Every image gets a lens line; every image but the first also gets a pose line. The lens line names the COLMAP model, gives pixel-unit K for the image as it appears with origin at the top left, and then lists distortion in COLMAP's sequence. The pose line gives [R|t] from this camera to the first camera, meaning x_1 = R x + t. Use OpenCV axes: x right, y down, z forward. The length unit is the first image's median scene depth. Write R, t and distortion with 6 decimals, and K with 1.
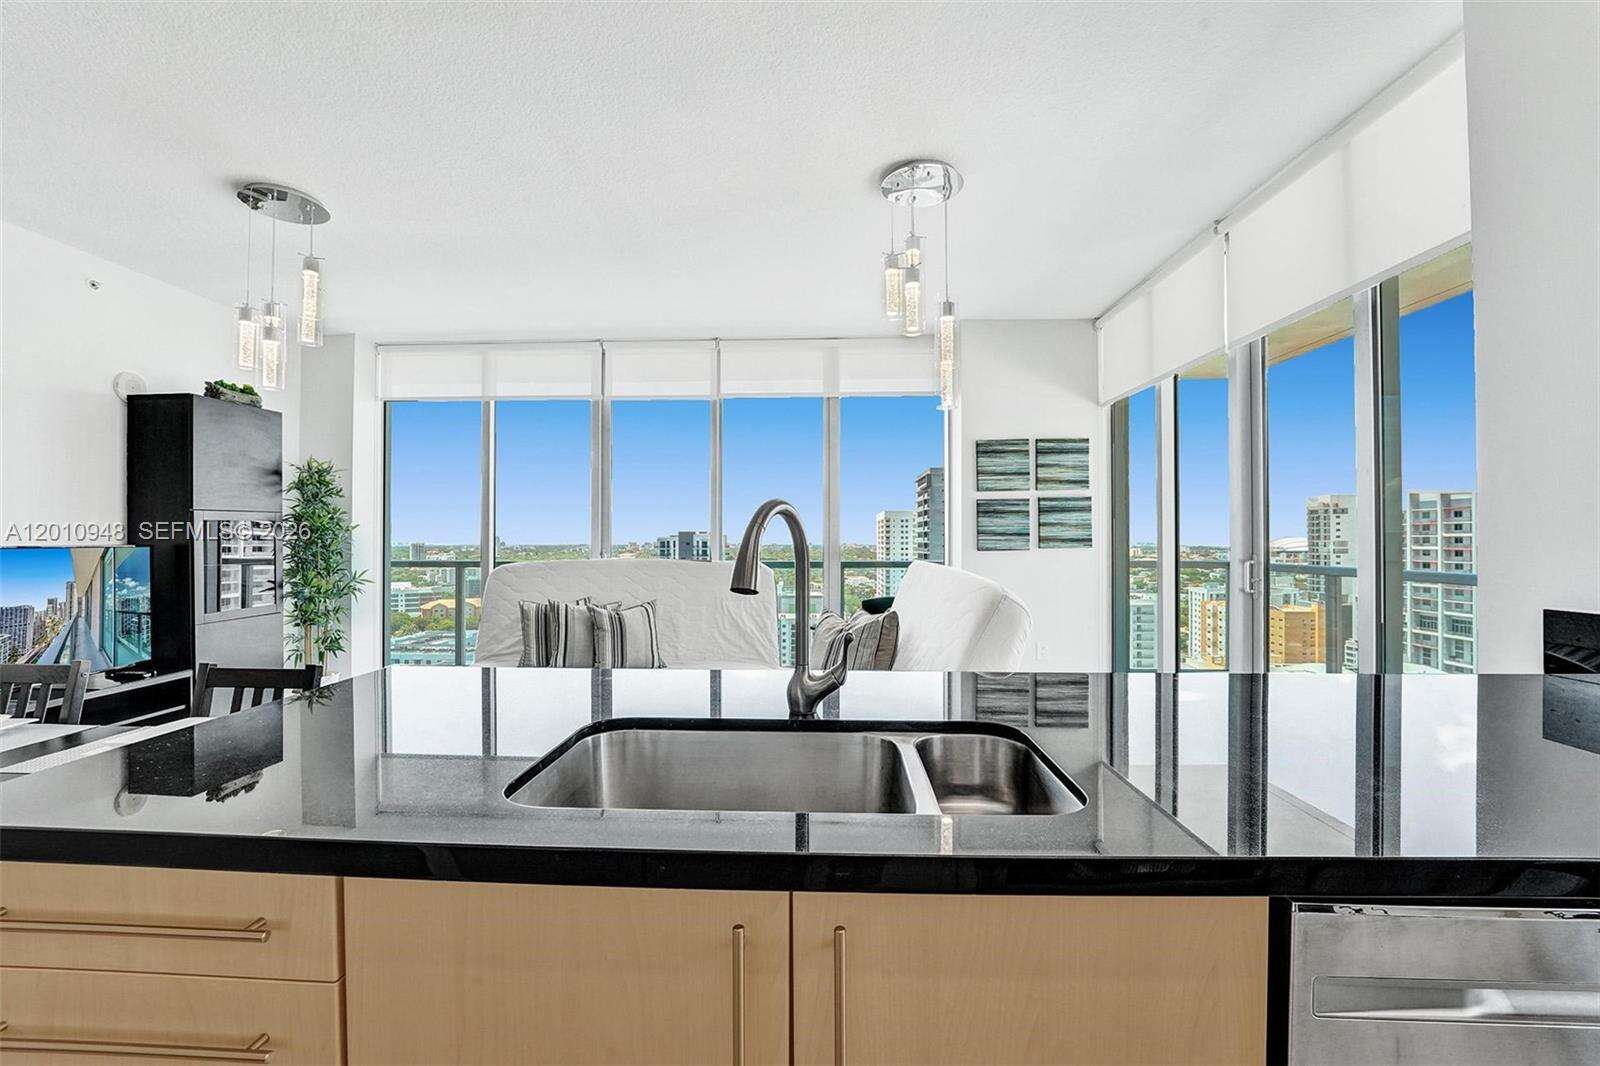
lens RADIAL K [[658.5, 0, 799.6], [0, 658.5, 534.1], [0, 0, 1]] dist [-0.025110, 0.000083]
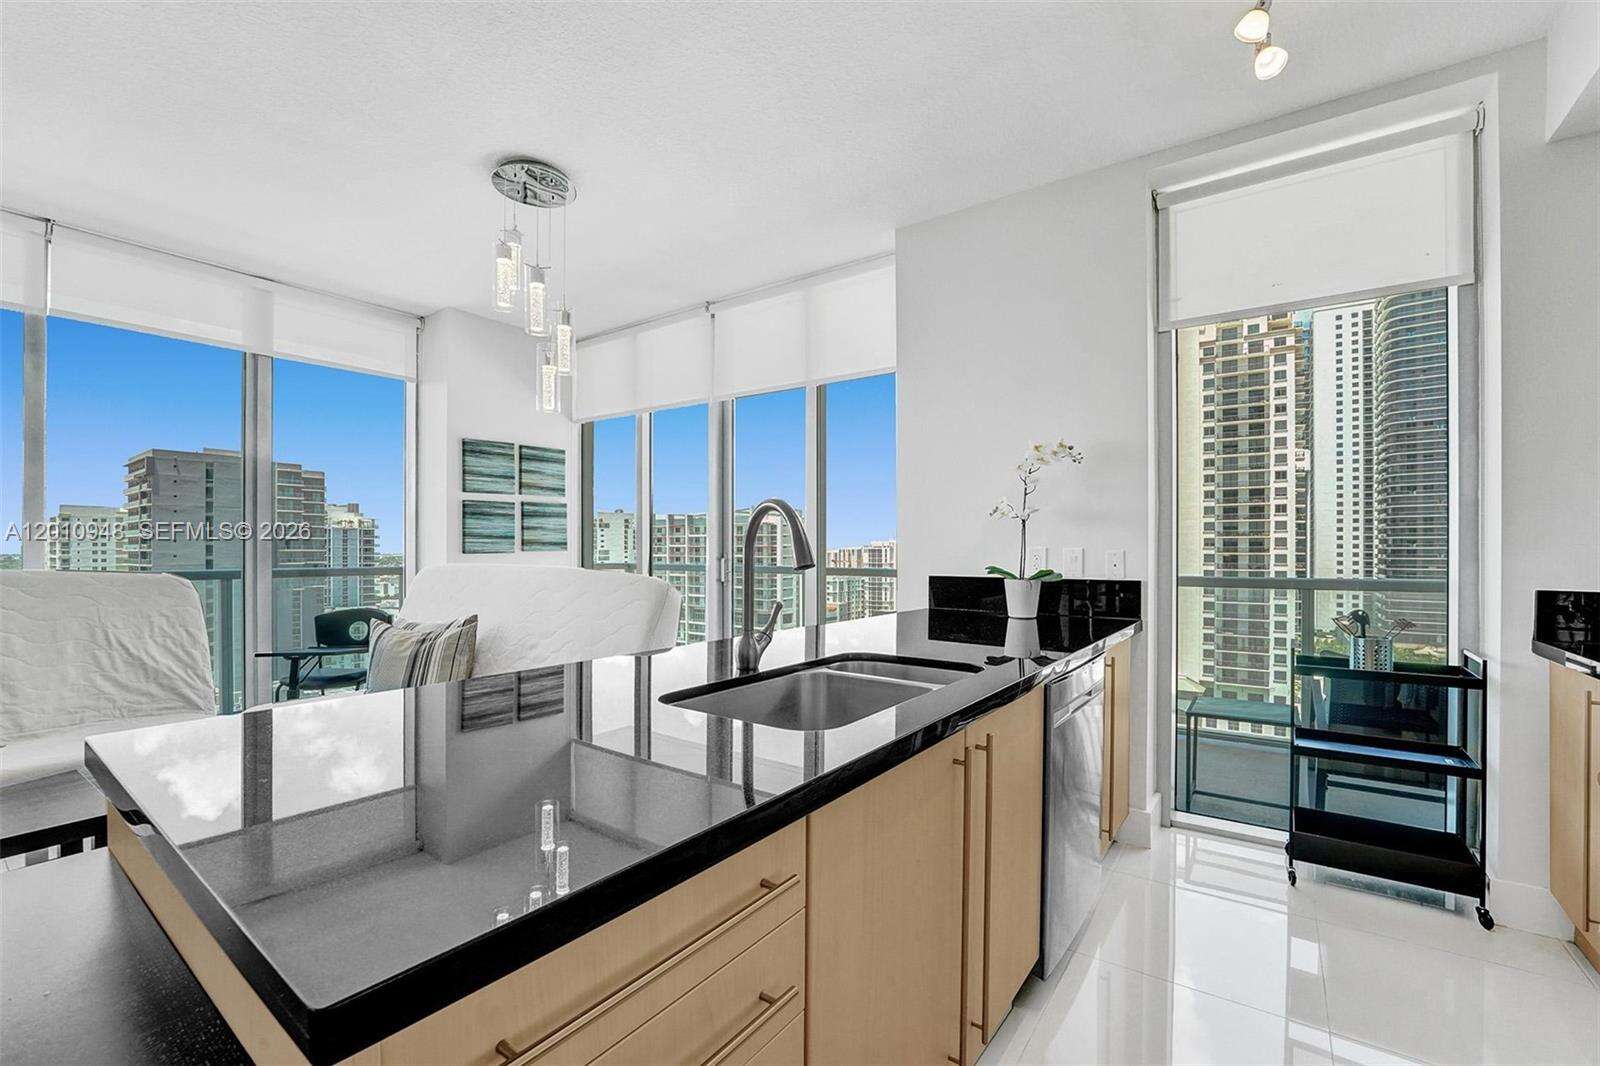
lens RADIAL K [[667.4, 0, 799.8], [0, 667.4, 554.0], [0, 0, 1]] dist [-0.024642, -0.000132]
pose [[0.552853, -0.004515, 0.833266, -0.270243], [-0.009434, 0.999887, 0.011677, 0.010531], [-0.833225, -0.014317, 0.552748, 0.051180]]
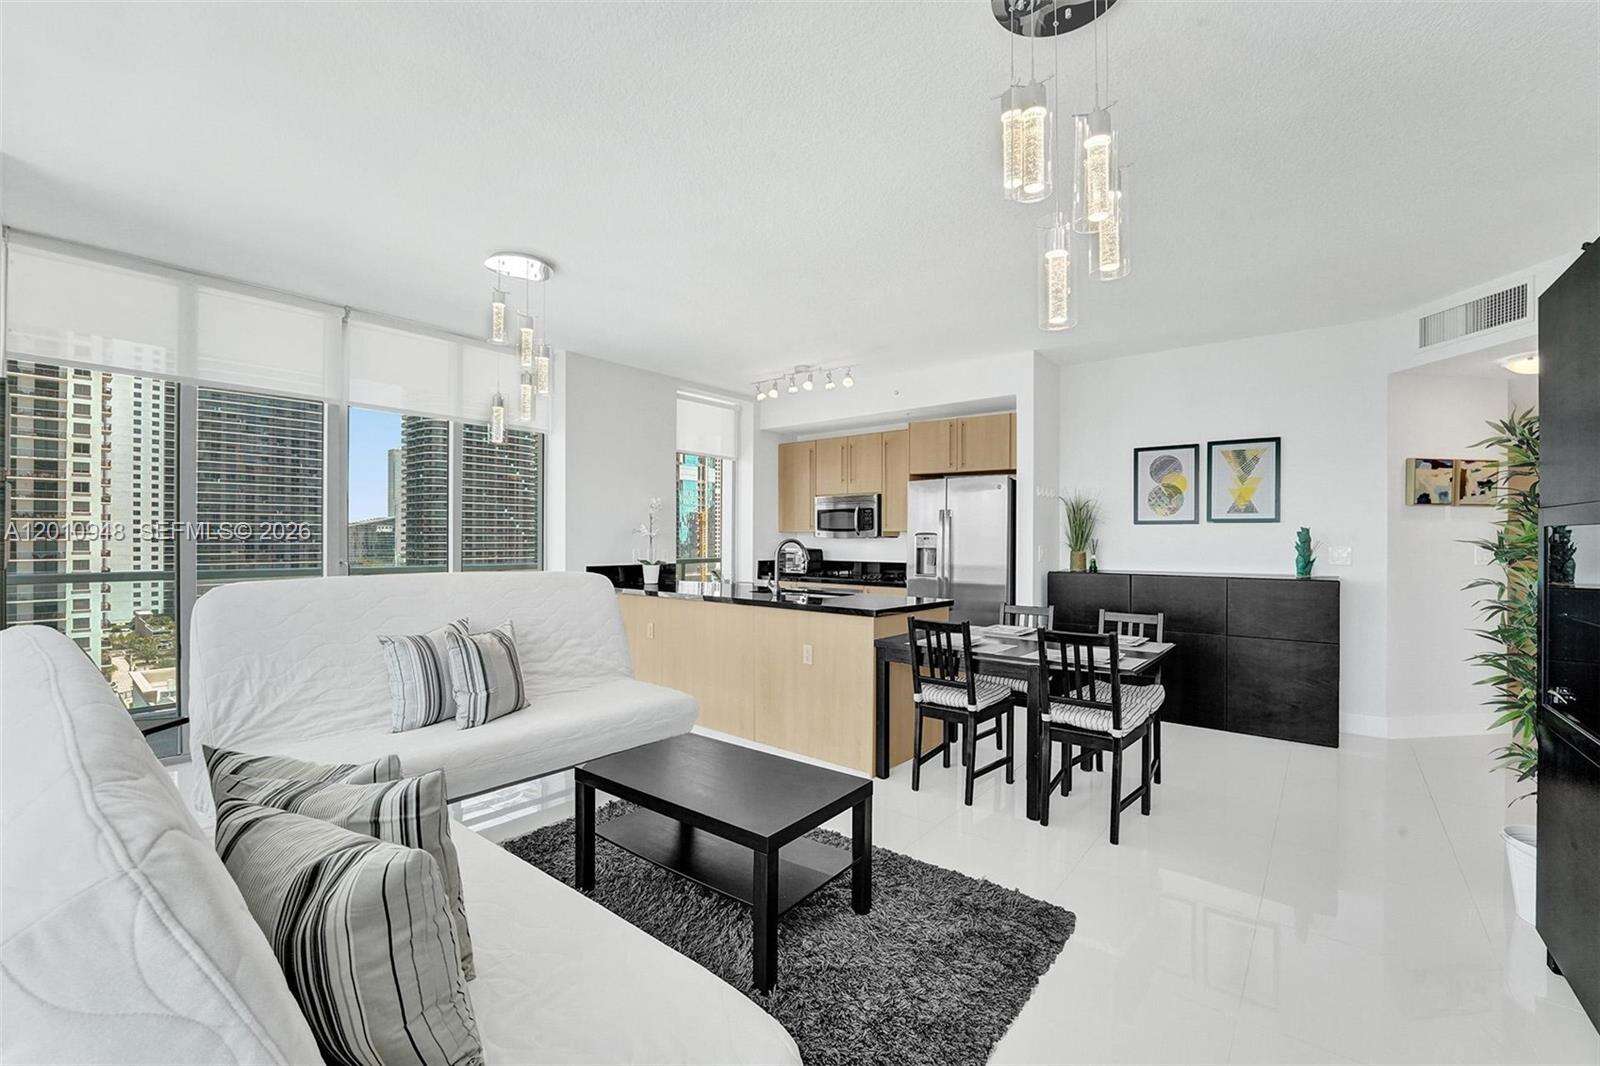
lens RADIAL K [[659.1, 0, 798.8], [0, 659.1, 535.7], [0, 0, 1]] dist [-0.029480, 0.005124]
pose [[-0.794164, -0.000962, 0.607702, -0.624559], [-0.009656, 0.999892, -0.011036, -0.006193], [-0.607626, -0.014632, -0.794088, 1.024781]]
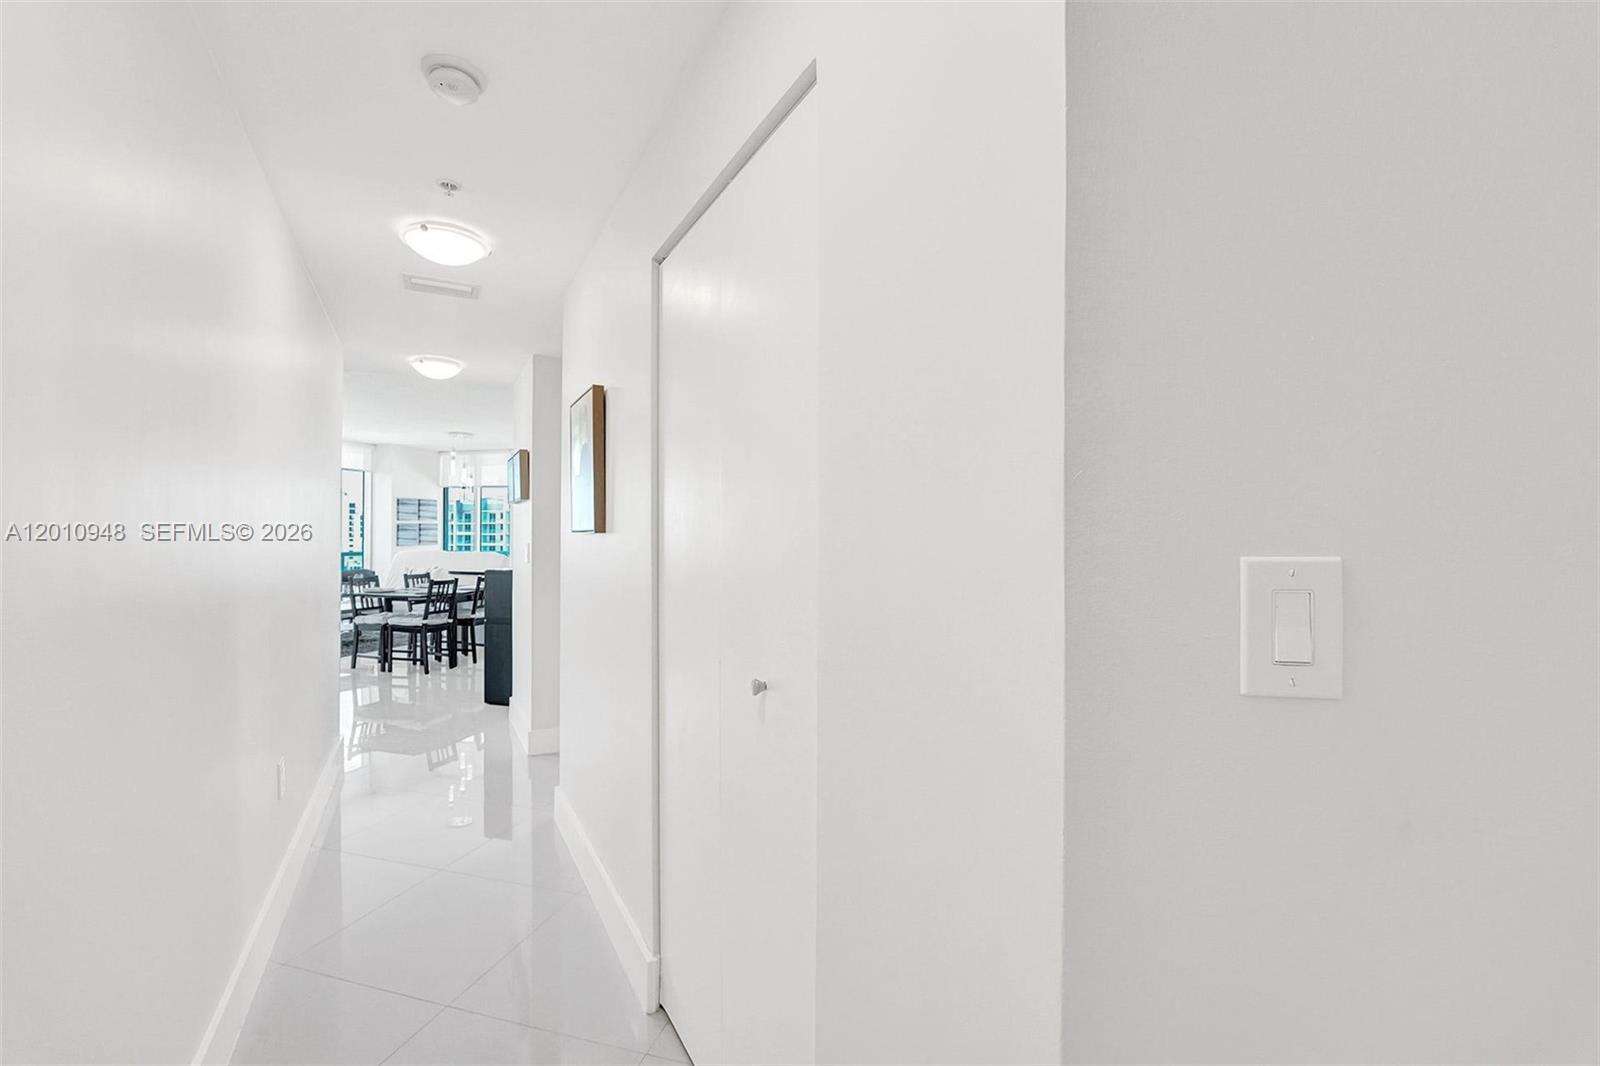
lens RADIAL K [[662.4, 0, 797.9], [0, 662.4, 525.0], [0, 0, 1]] dist [-0.028554, 0.004389]
pose [[0.235951, 0.017322, 0.971611, -1.638460], [-0.007199, 0.999845, -0.016077, -0.022617], [-0.971738, -0.003201, 0.236039, -0.906429]]
